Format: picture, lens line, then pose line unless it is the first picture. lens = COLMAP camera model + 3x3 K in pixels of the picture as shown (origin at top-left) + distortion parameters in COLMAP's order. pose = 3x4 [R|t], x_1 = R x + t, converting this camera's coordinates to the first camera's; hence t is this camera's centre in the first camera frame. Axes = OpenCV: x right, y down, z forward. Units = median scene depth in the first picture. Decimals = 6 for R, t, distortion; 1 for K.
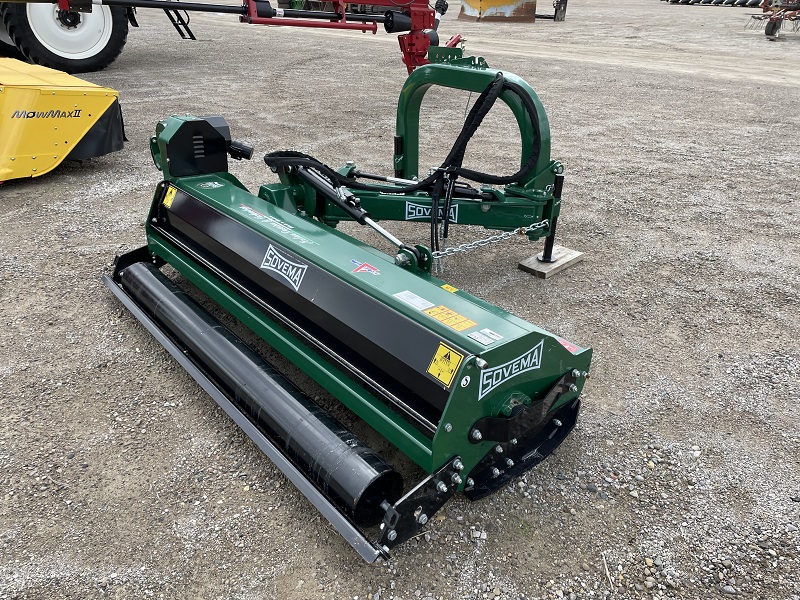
lens RADIAL K [[602.7, 0, 403.3], [0, 602.7, 292.4], [0, 0, 1]] dist [0.080927, -0.100302]
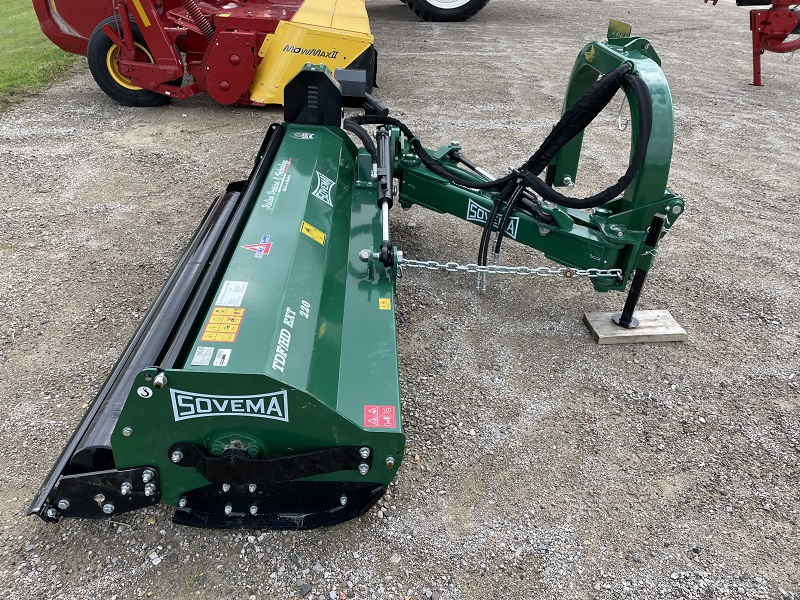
lens RADIAL K [[601.1, 0, 400.0], [0, 601.1, 300.0], [0, 0, 1]] dist [0.076130, -0.100807]
pose [[0.784442, 0.335134, -0.521859, 0.420389], [-0.300516, 0.941447, 0.152864, -0.116395], [0.542532, 0.036914, 0.839224, 0.237712]]
